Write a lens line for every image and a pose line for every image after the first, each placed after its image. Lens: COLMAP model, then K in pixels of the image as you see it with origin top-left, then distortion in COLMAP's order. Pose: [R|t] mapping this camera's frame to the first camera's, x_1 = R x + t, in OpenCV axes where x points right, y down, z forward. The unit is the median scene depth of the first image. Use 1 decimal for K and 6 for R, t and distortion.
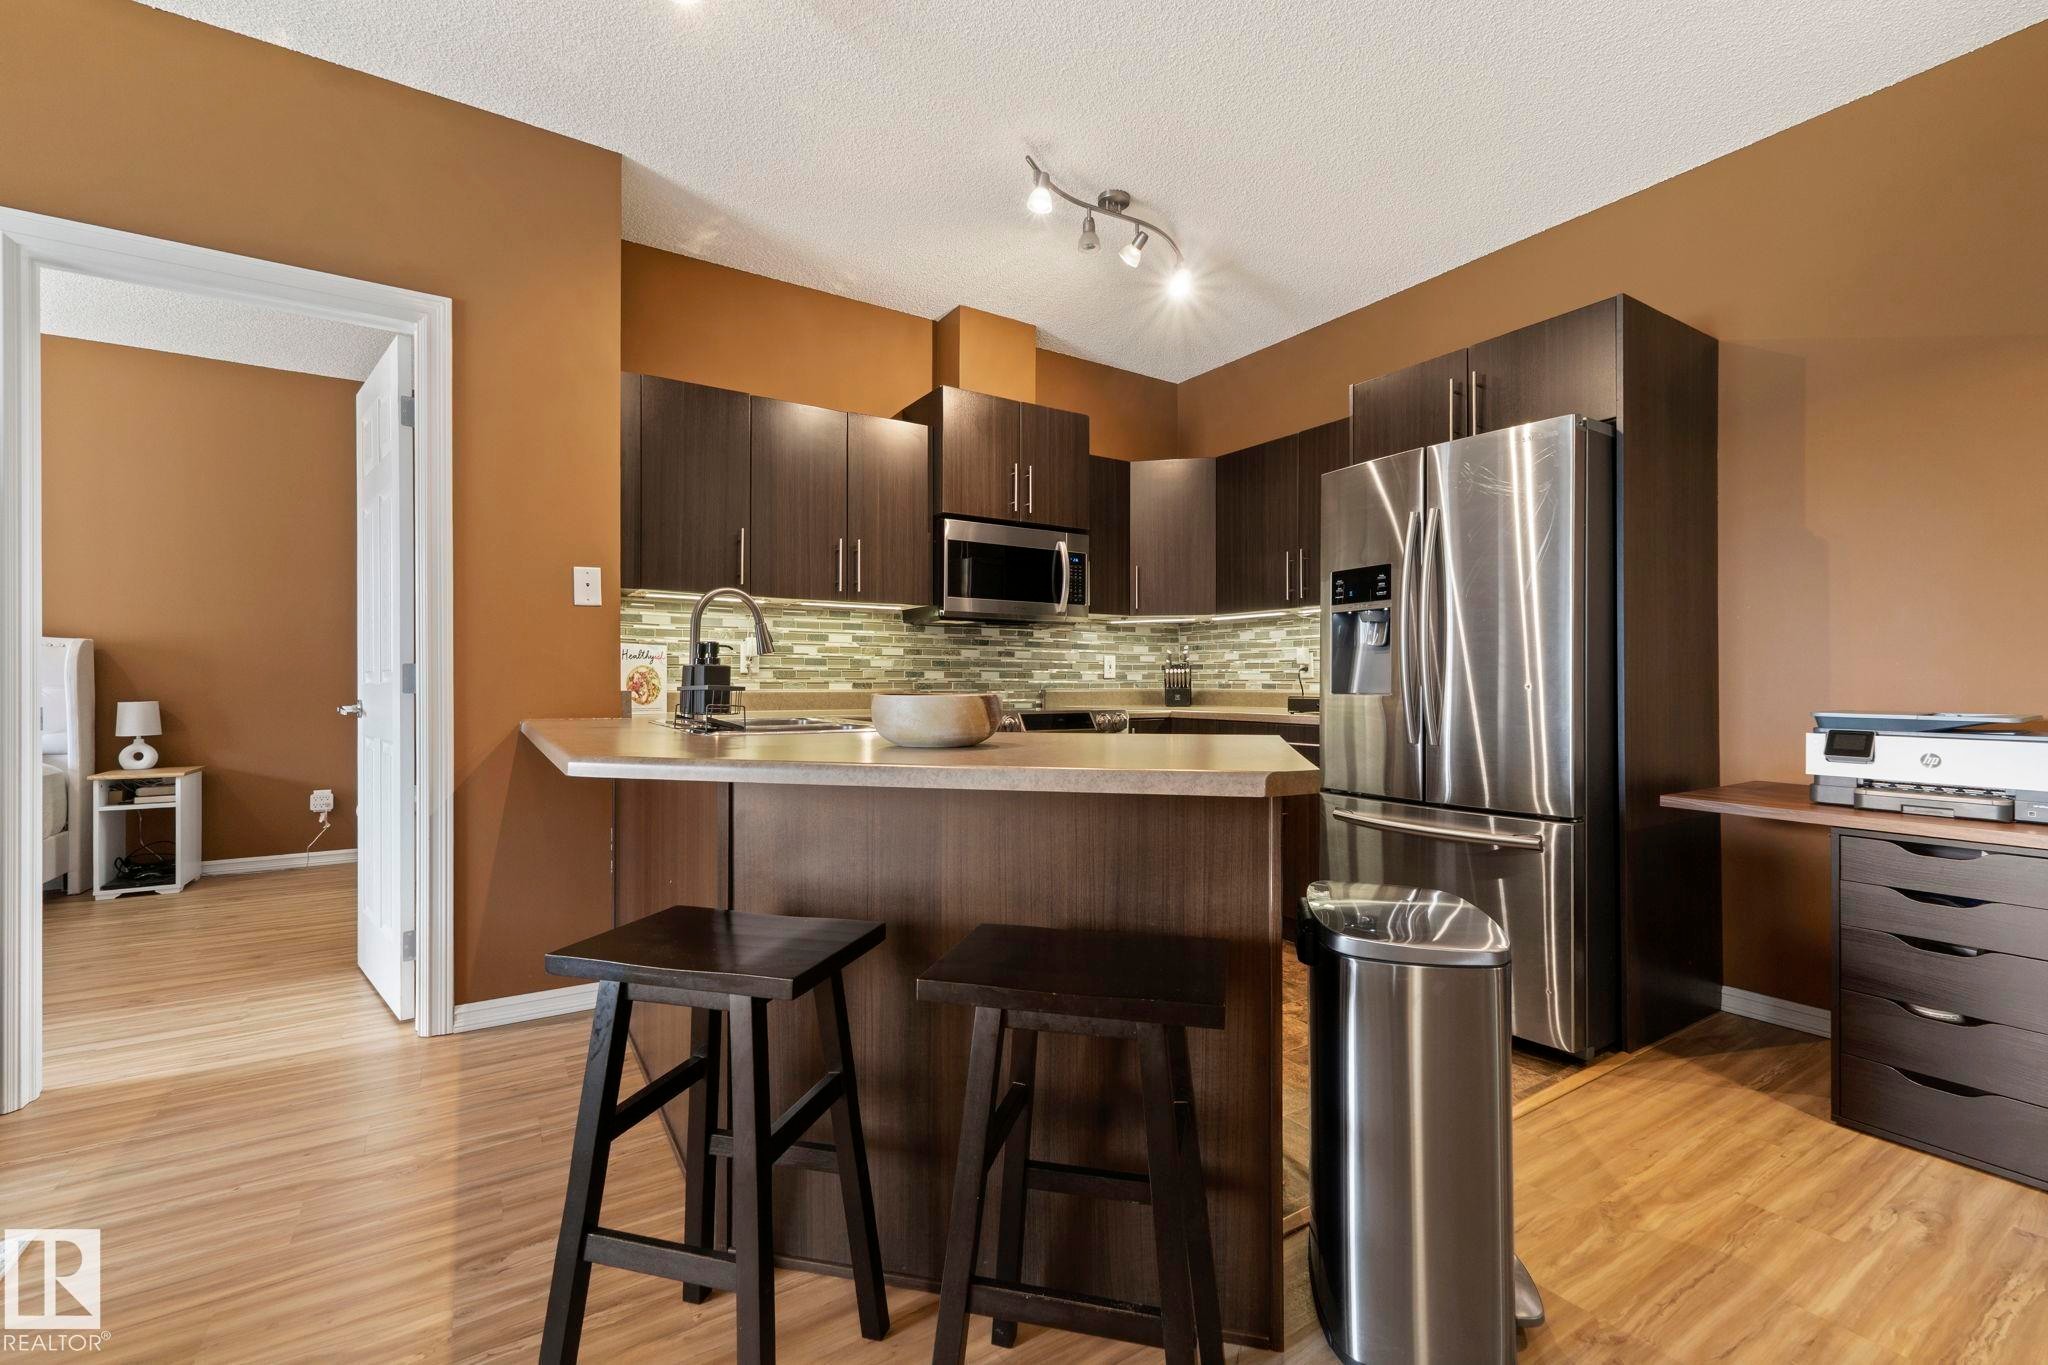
lens RADIAL K [[871.1, 0, 1036.4], [0, 871.1, 678.3], [0, 0, 1]] dist [0.004889, 0.000308]
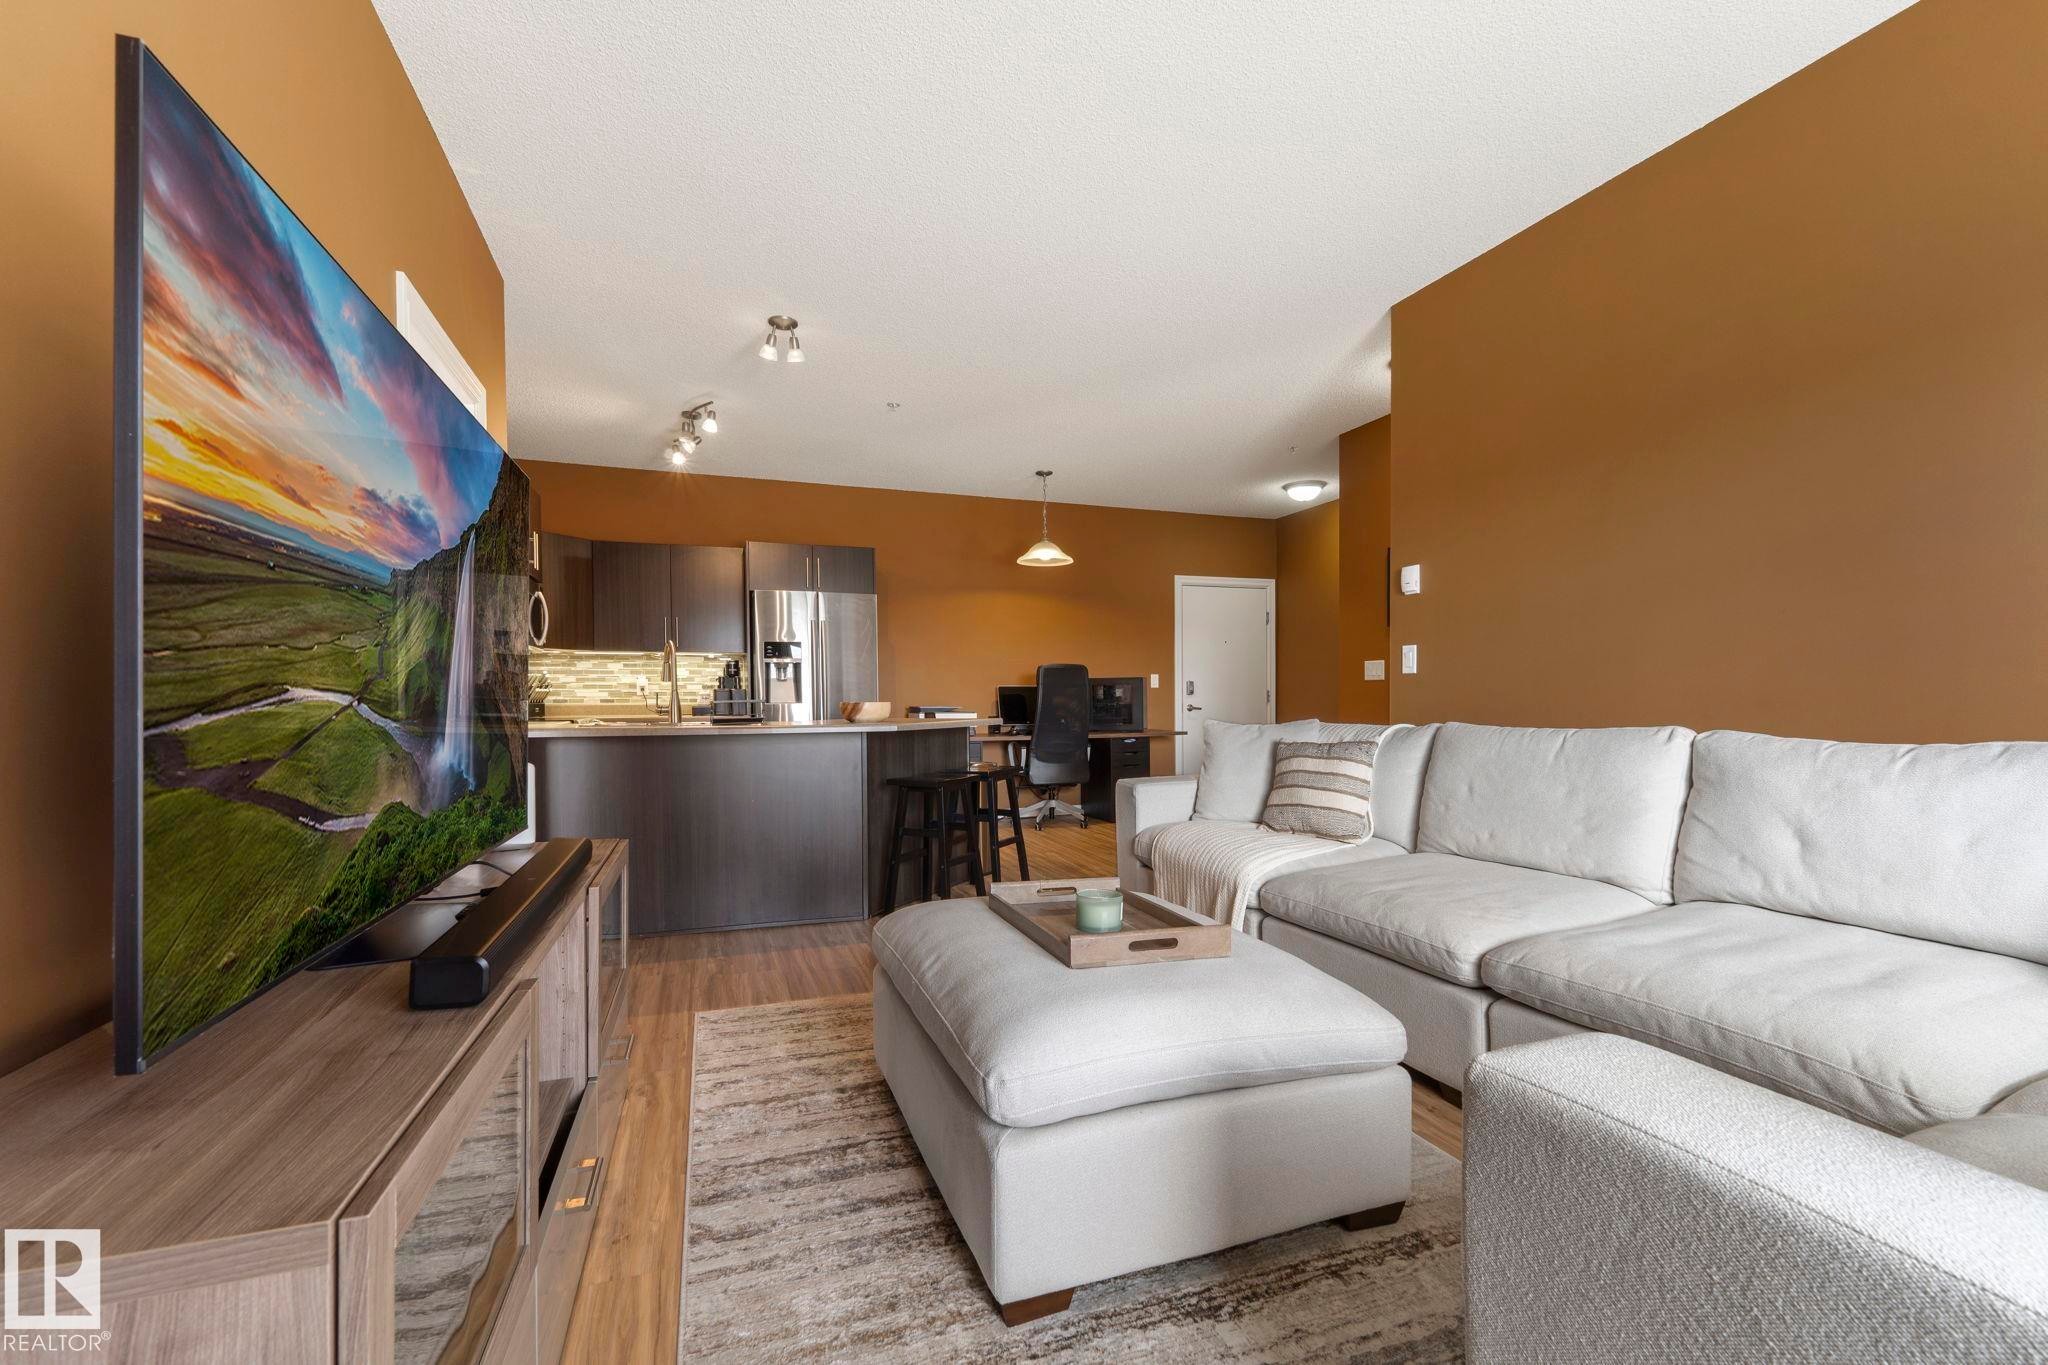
lens RADIAL K [[867.8, 0, 1029.7], [0, 867.8, 687.6], [0, 0, 1]] dist [0.003859, 0.000380]
pose [[0.215033, 0.006849, 0.976583, -1.085909], [0.000481, 0.999975, -0.007119, -0.002488], [-0.976607, 0.002000, 0.215024, -0.011440]]
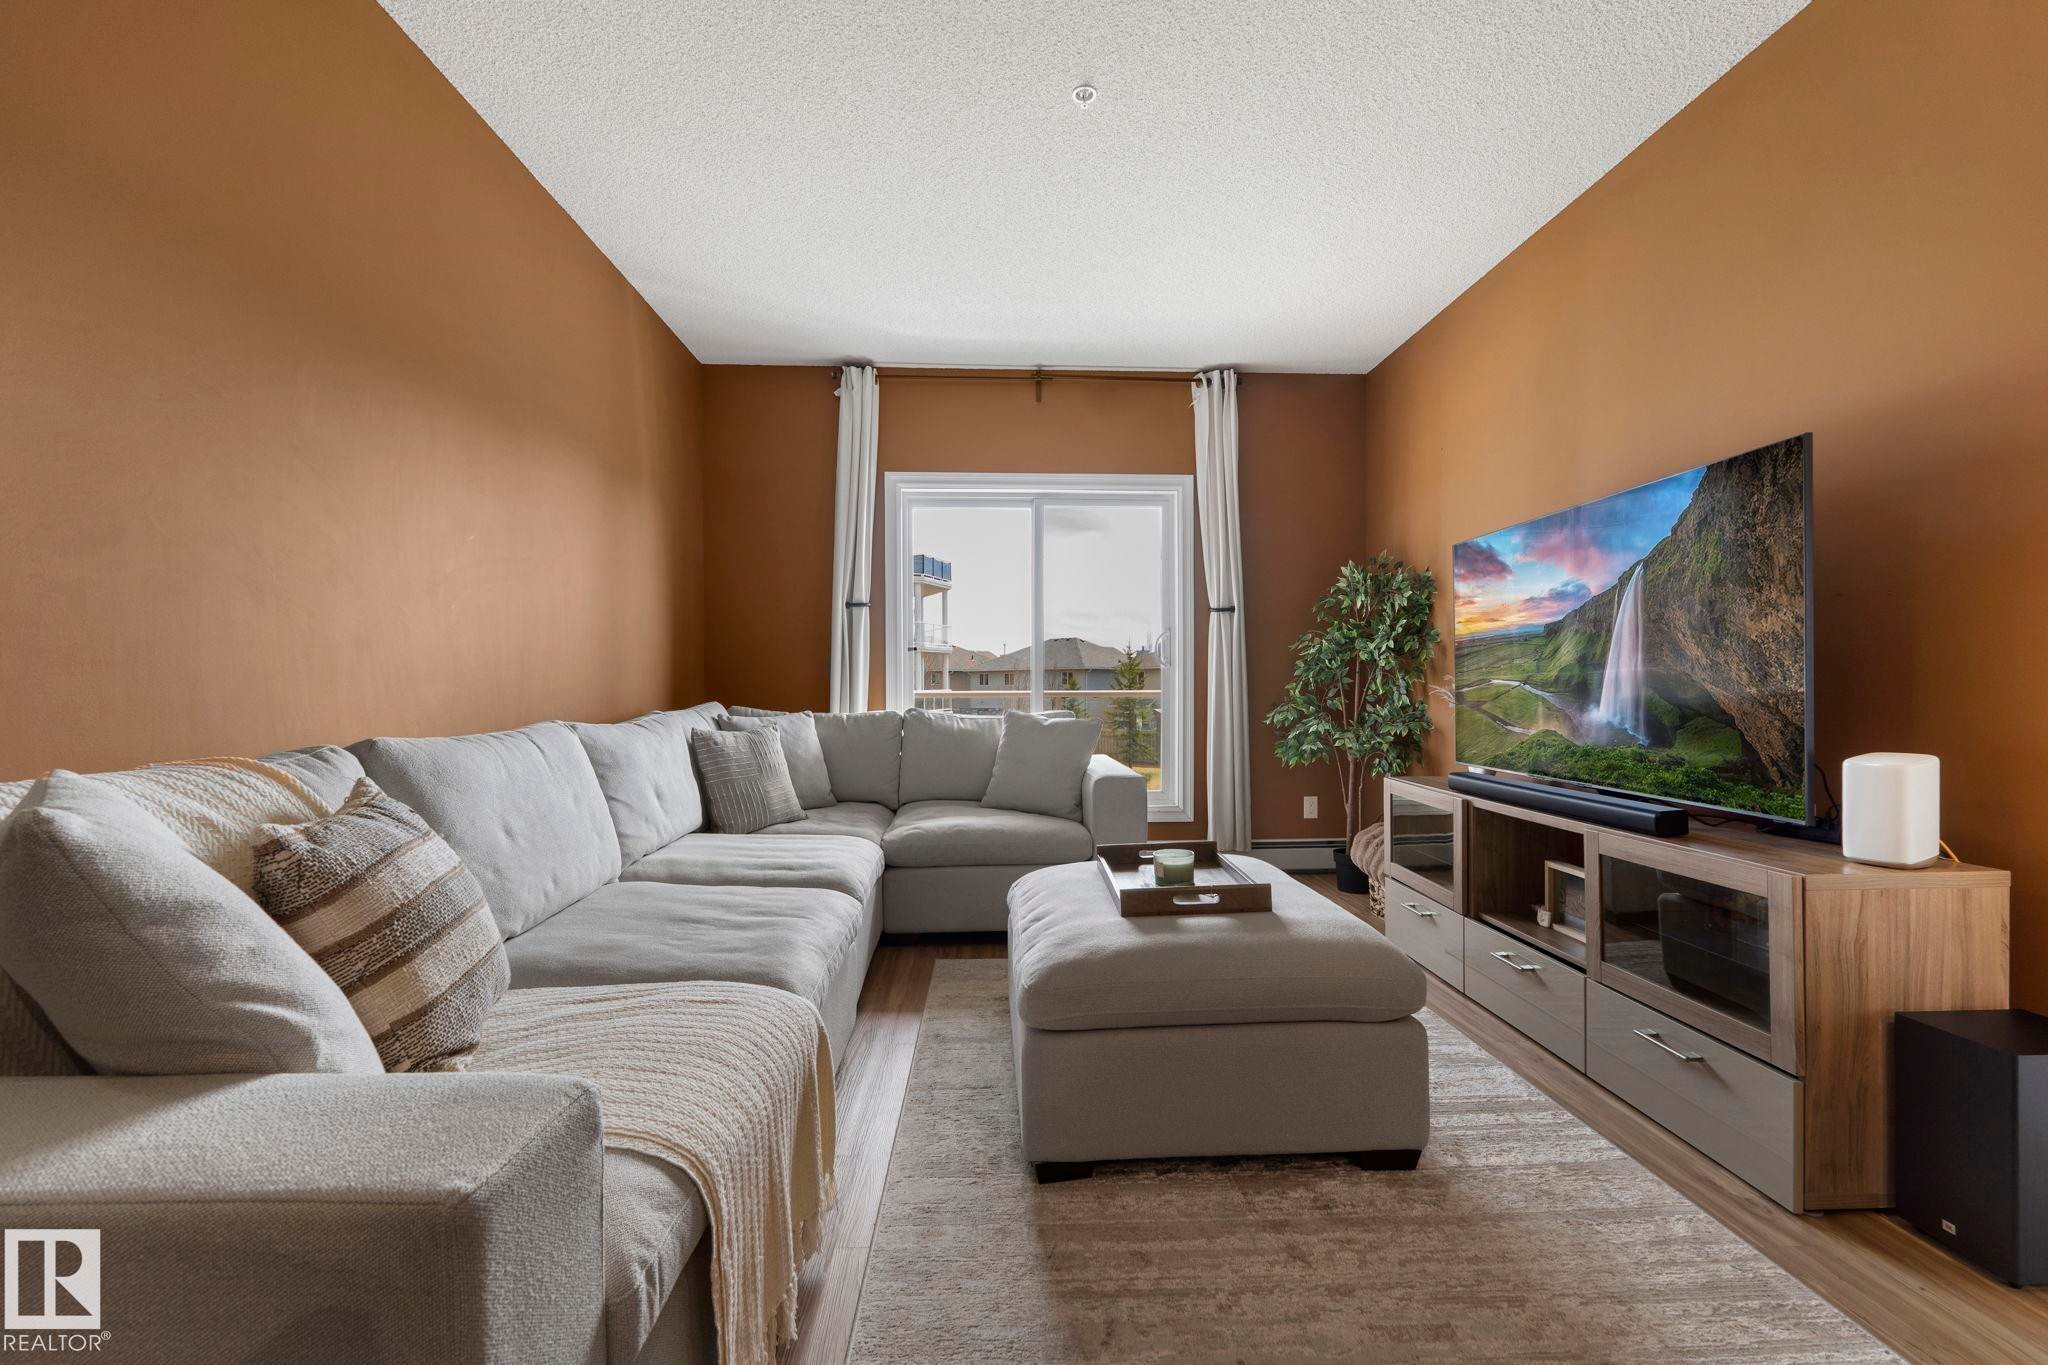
lens RADIAL K [[876.3, 0, 1035.2], [0, 876.3, 700.1], [0, 0, 1]] dist [0.007302, 0.000078]
pose [[-0.501918, 0.009856, -0.864859, -0.051345], [0.008212, 0.999944, 0.006630, 0.004699], [0.864876, -0.003775, -0.501971, 0.268216]]
